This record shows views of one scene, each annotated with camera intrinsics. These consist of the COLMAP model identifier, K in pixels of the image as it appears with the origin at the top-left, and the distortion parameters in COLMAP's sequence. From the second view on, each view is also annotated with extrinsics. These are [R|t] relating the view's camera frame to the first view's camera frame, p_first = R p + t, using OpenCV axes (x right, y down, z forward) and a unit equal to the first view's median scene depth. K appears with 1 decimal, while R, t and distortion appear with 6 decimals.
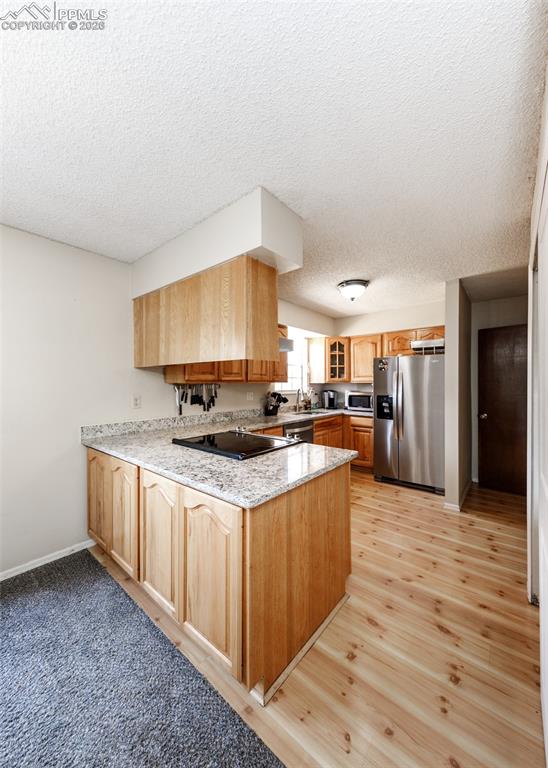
lens RADIAL K [[290.1, 0, 263.5], [0, 290.1, 385.3], [0, 0, 1]] dist [0.001355, 0.000147]
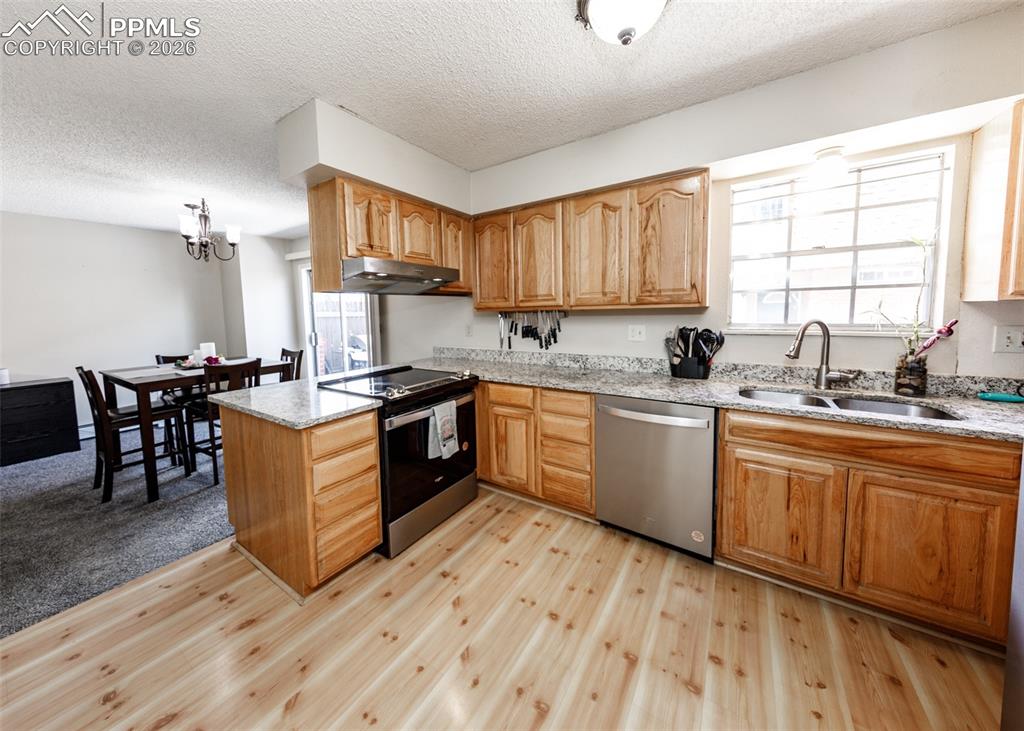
lens RADIAL K [[348.4, 0, 510.3], [0, 348.4, 345.1], [0, 0, 1]] dist [0.000039, -0.000020]
pose [[0.134919, 0.101449, -0.985650, 0.710883], [0.019698, 0.994274, 0.105033, -0.015492], [0.990661, -0.033587, 0.132148, 0.860181]]
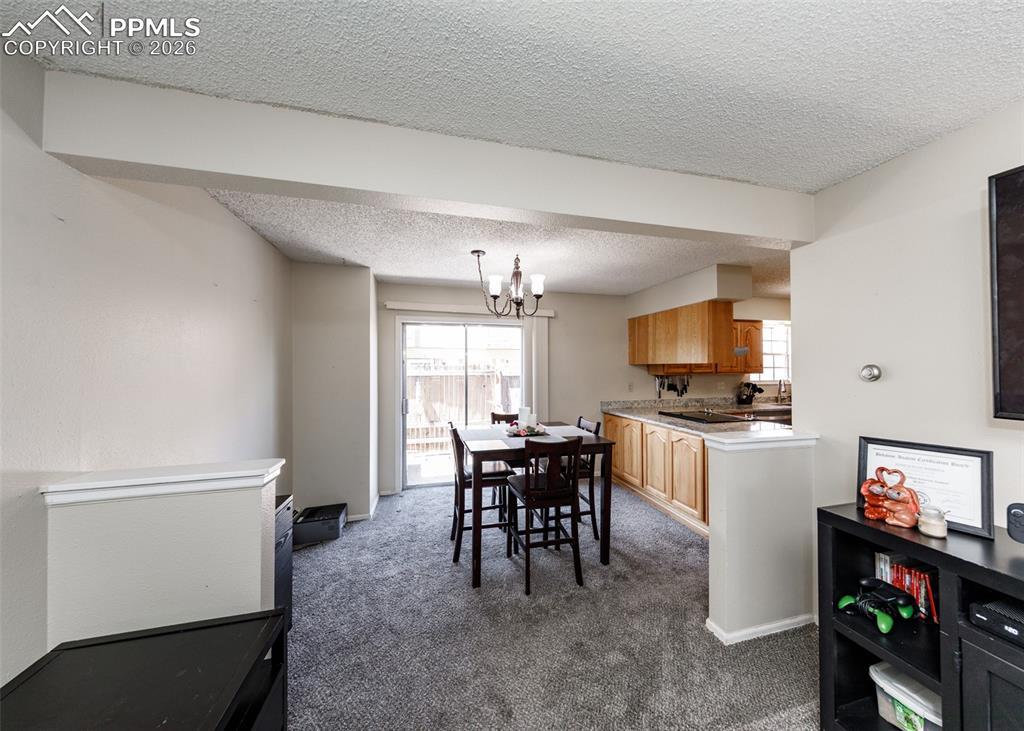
lens RADIAL K [[355.4, 0, 524.6], [0, 355.4, 364.3], [0, 0, 1]] dist [0.000854, 0.000047]
pose [[0.830883, -0.007753, -0.556393, 0.110744], [-0.001643, 0.999864, -0.016385, -0.026740], [0.556445, 0.014528, 0.830758, -0.712920]]
